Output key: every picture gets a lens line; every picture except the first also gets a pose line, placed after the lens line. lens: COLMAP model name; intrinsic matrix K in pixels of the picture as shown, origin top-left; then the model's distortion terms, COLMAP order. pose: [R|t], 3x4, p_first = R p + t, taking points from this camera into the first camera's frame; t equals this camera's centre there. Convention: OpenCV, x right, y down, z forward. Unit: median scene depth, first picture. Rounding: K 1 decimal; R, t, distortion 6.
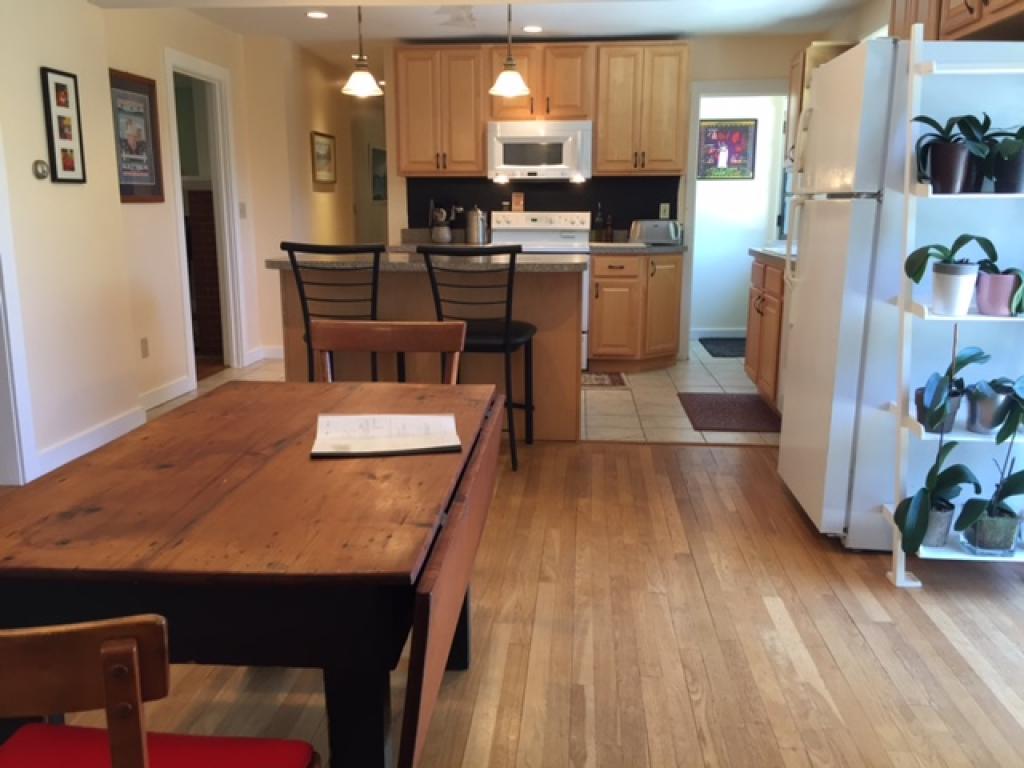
lens RADIAL K [[864.1, 0, 512.0], [0, 864.1, 384.0], [0, 0, 1]] dist [0.015833, -0.010284]
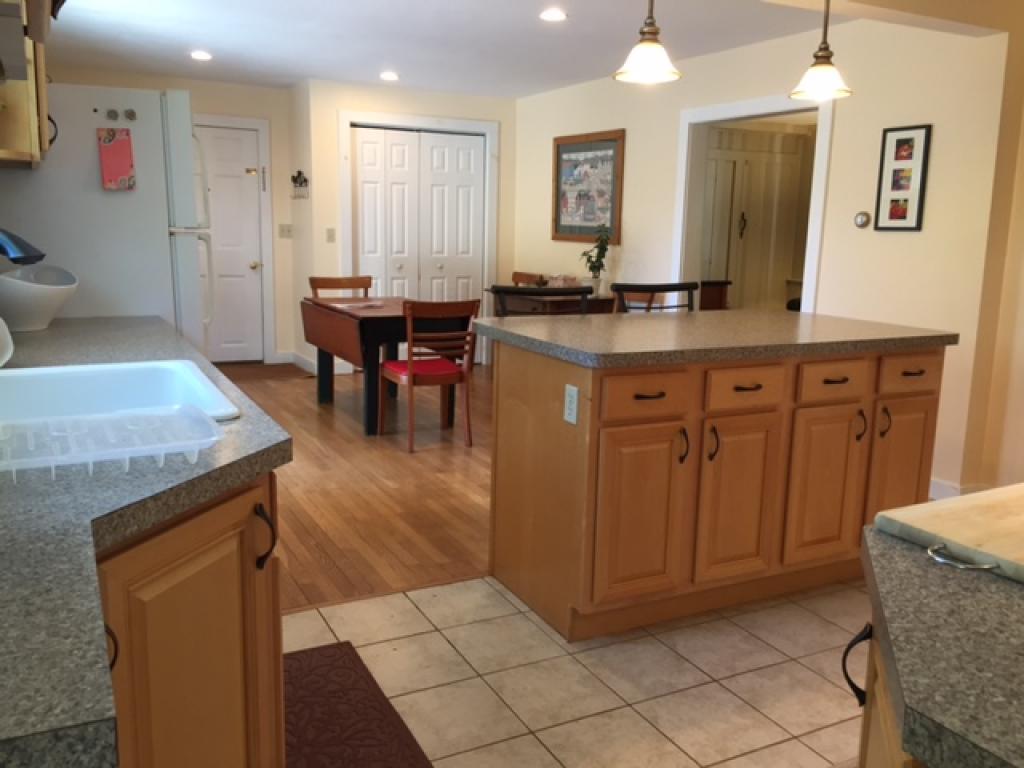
lens RADIAL K [[864.1, 0, 512.0], [0, 864.1, 384.0], [0, 0, 1]] dist [0.015833, -0.010284]
pose [[-0.840743, 0.084027, -0.534874, 0.478948], [-0.134529, 0.924485, 0.356693, -0.377788], [0.524455, 0.371843, -0.765950, 1.655785]]
